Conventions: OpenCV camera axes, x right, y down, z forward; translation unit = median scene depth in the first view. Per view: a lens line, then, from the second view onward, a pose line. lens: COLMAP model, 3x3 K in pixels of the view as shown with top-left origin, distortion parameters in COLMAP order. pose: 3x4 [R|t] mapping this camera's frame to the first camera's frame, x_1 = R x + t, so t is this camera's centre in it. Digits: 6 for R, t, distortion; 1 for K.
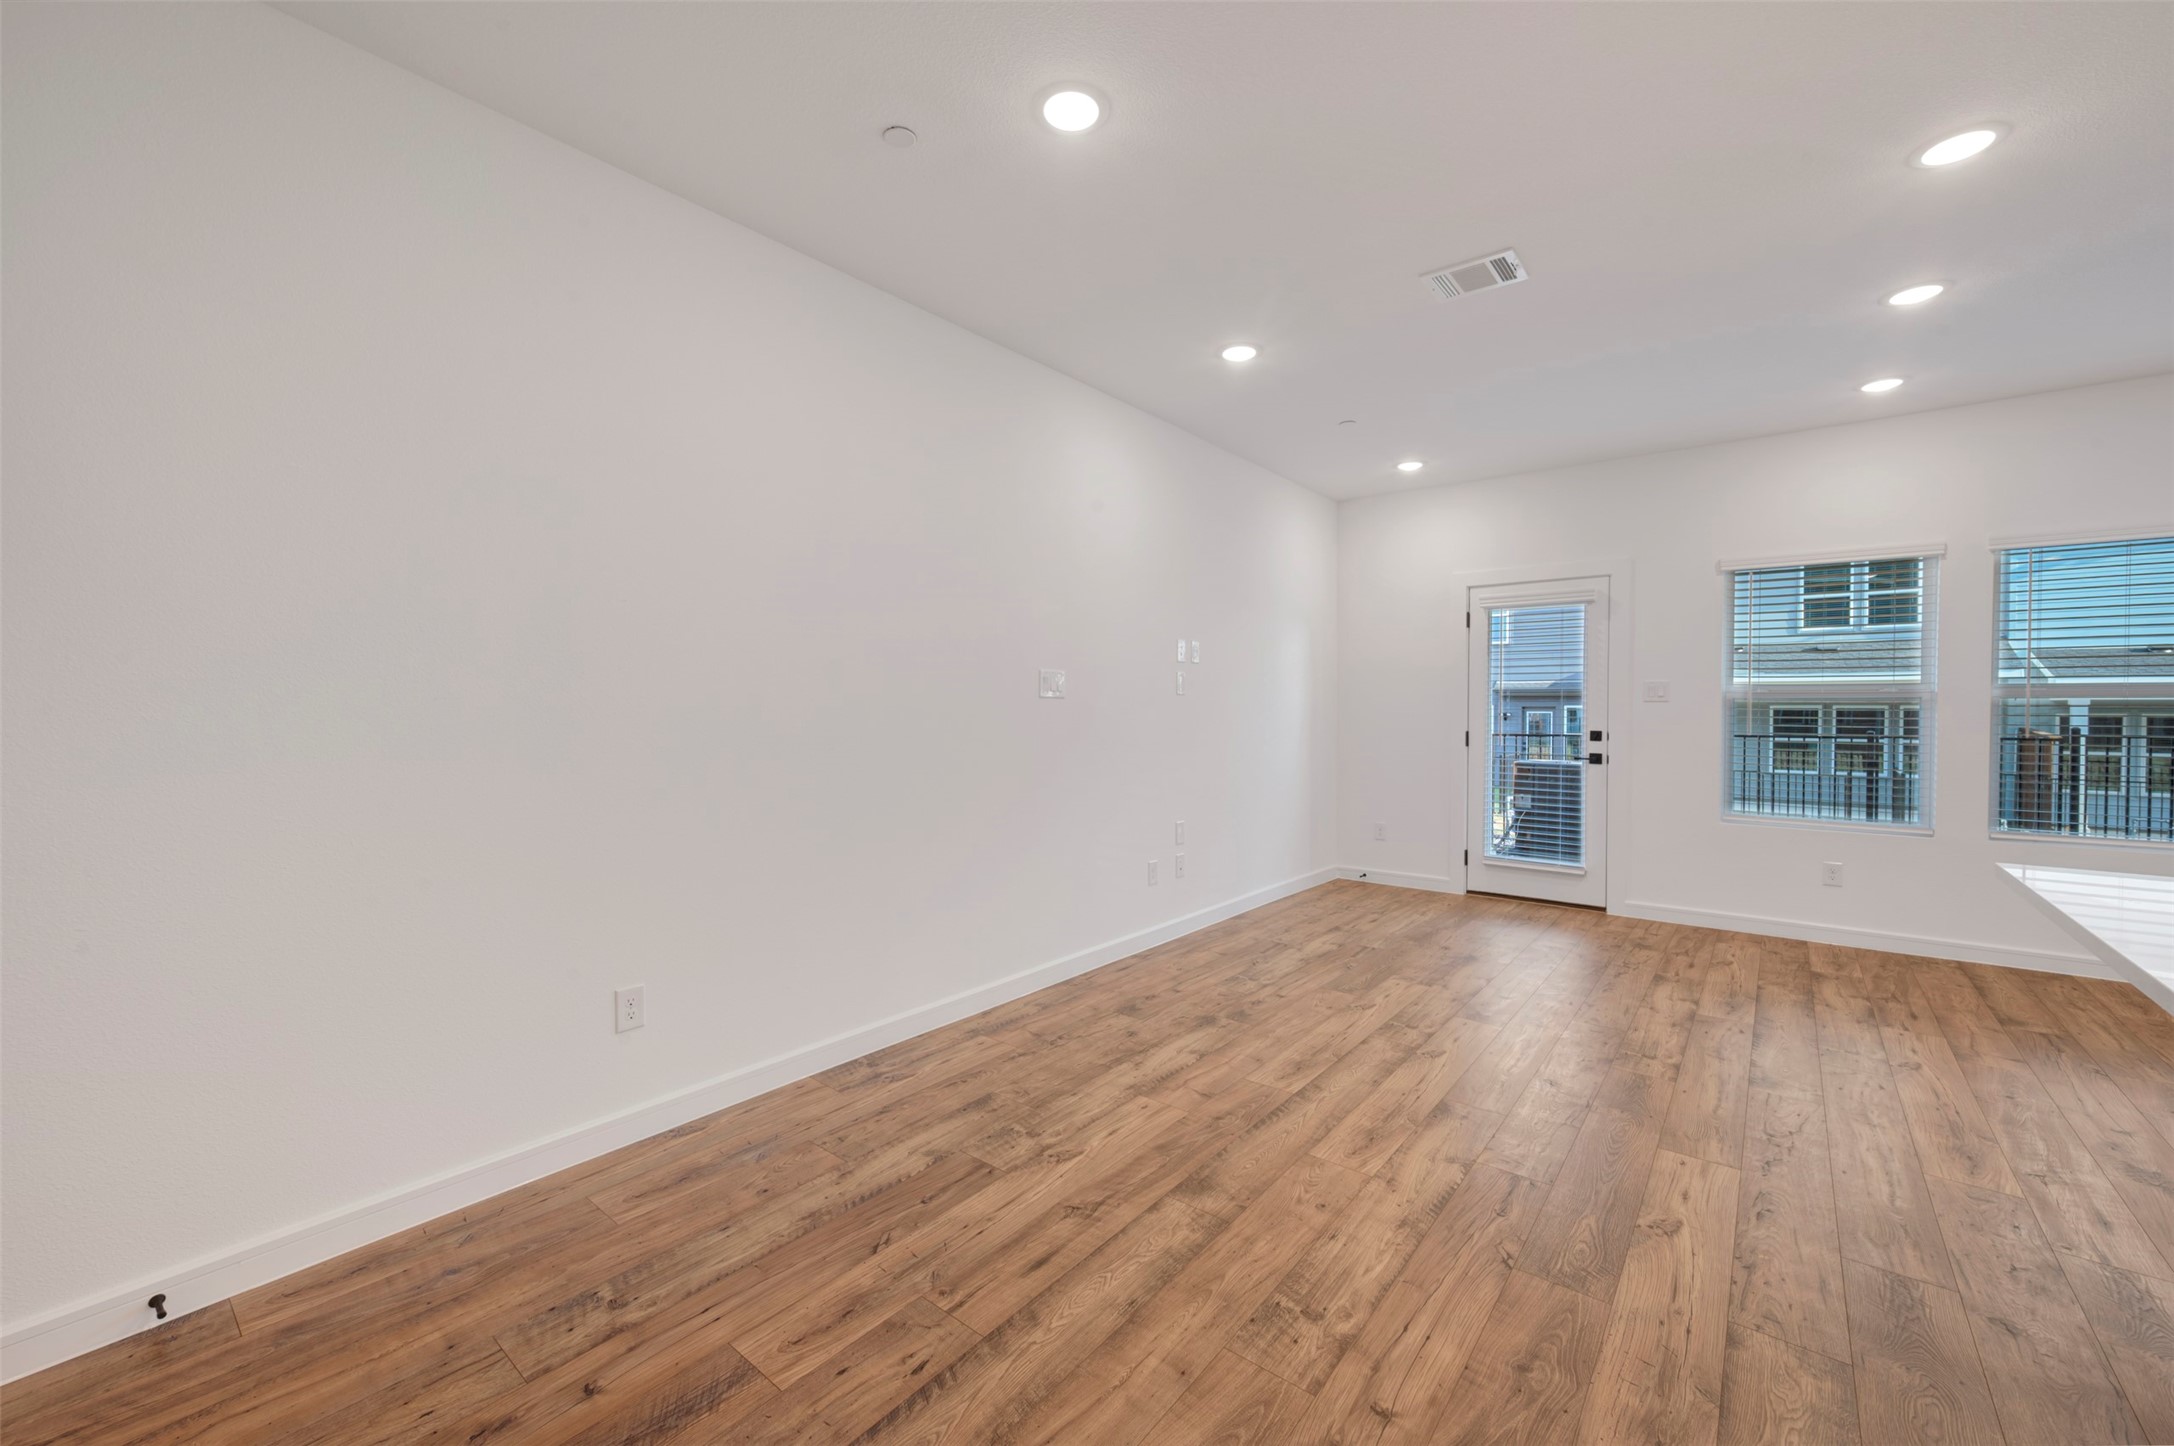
lens RADIAL K [[857.4, 0, 1093.2], [0, 857.4, 718.4], [0, 0, 1]] dist [0.000088, 0.000020]
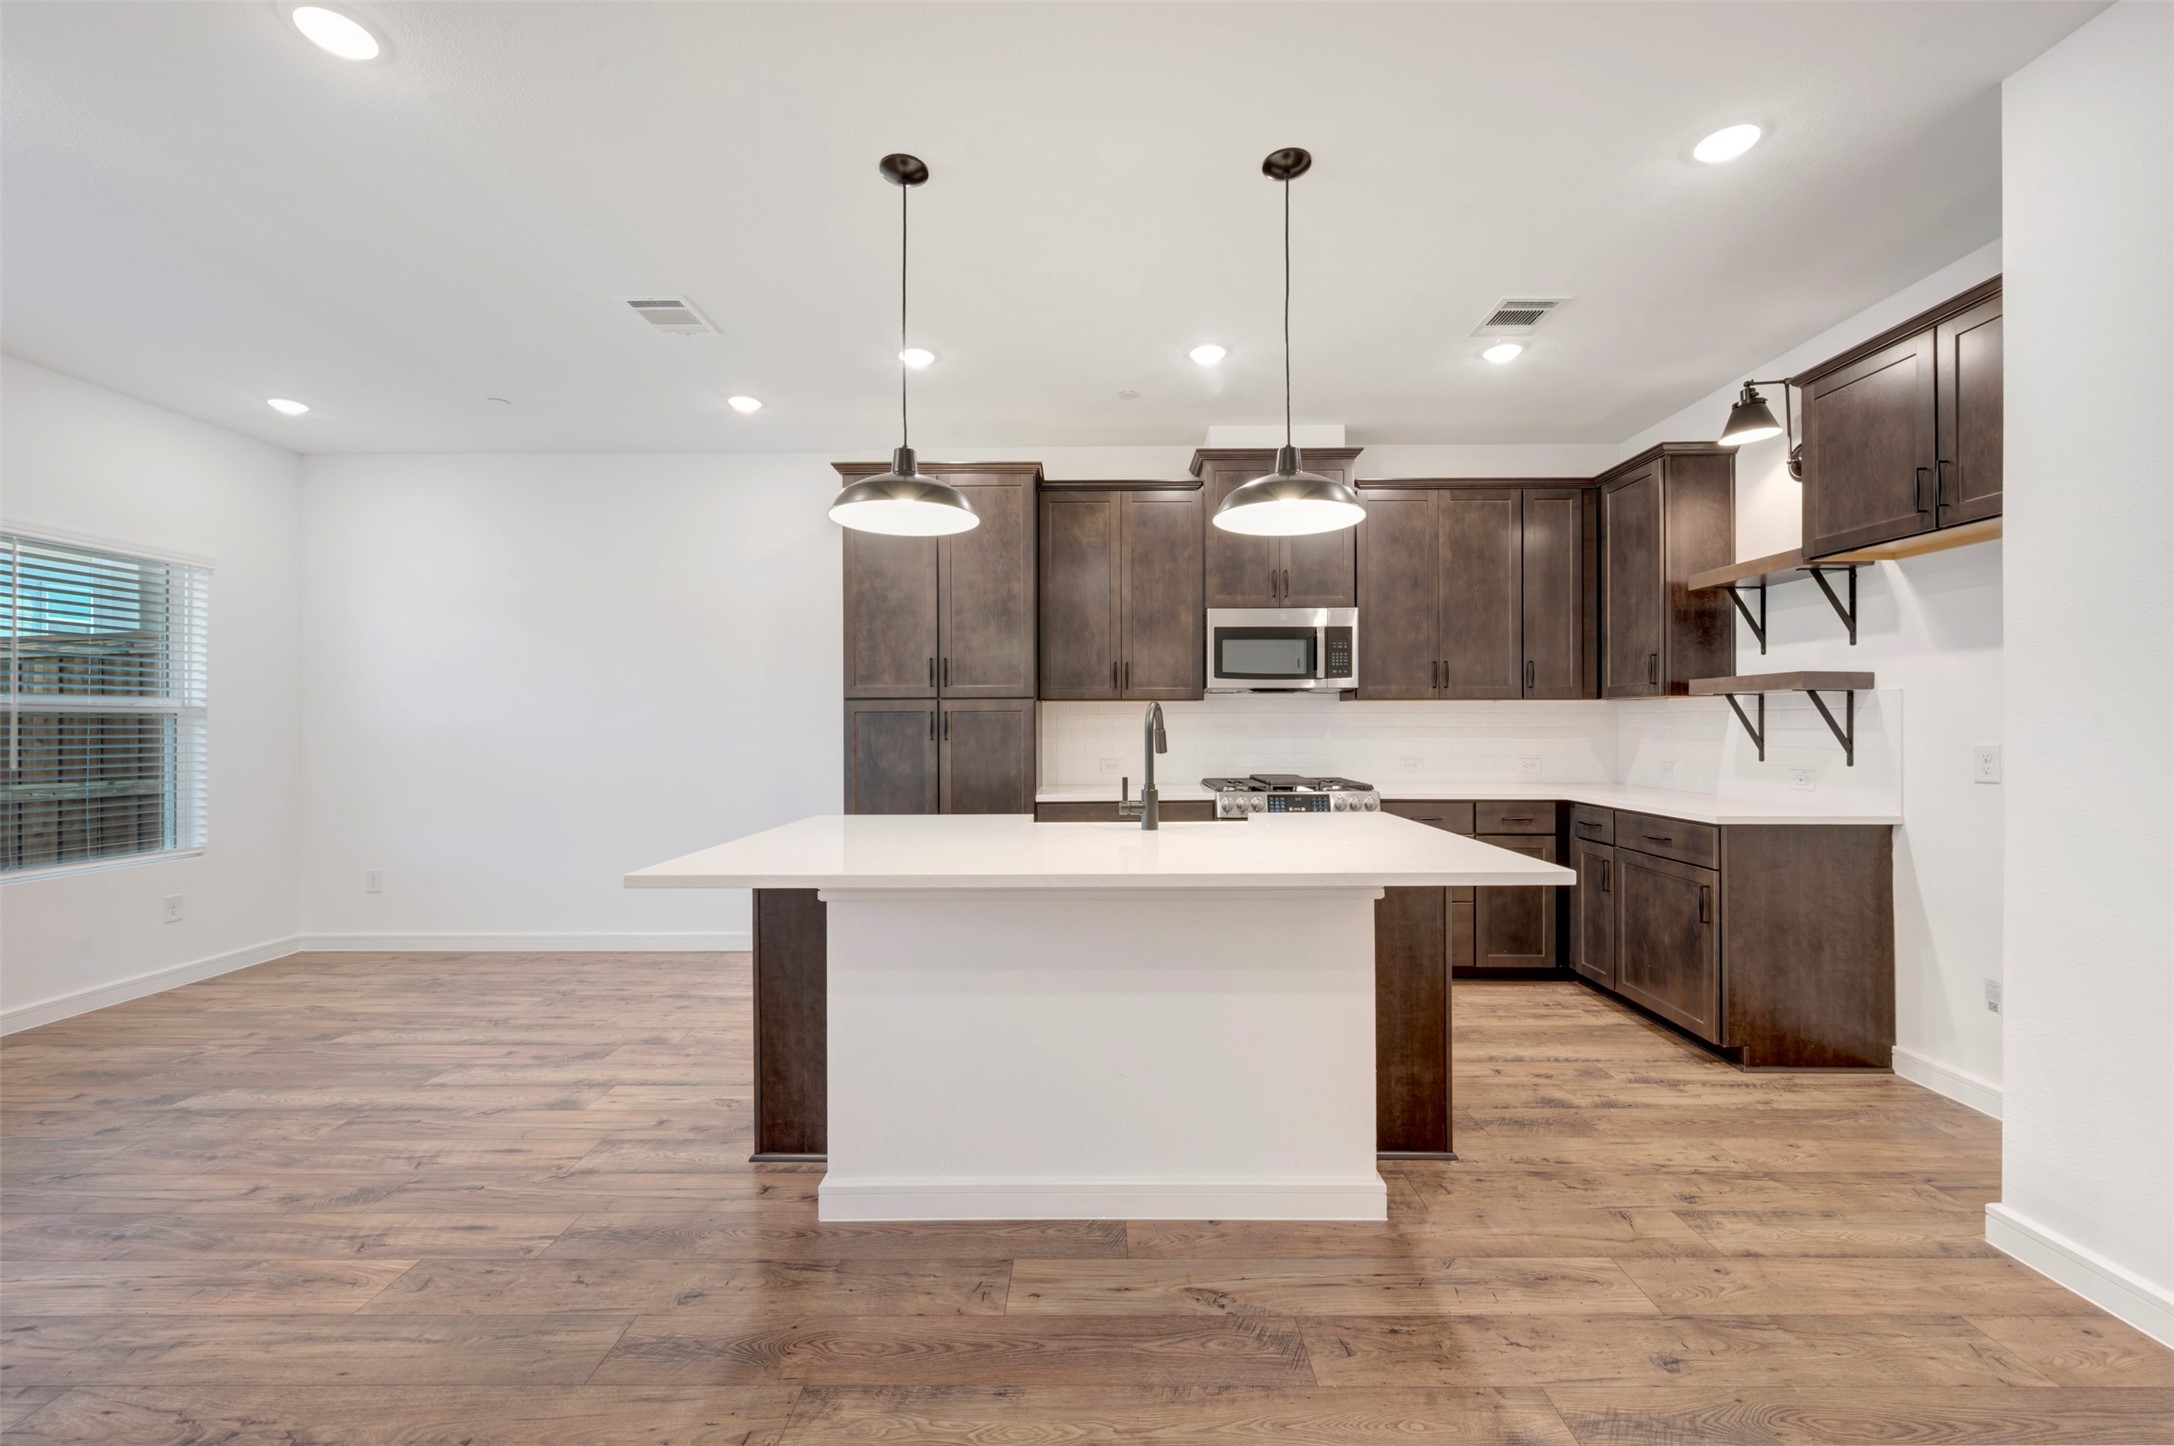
lens RADIAL K [[857.4, 0, 1093.2], [0, 857.4, 718.4], [0, 0, 1]] dist [0.000088, 0.000020]
pose [[-0.619959, 0.004040, 0.784624, -0.065241], [0.011203, 0.999930, 0.003703, -0.010848], [-0.784554, 0.011086, -0.619961, 0.839885]]
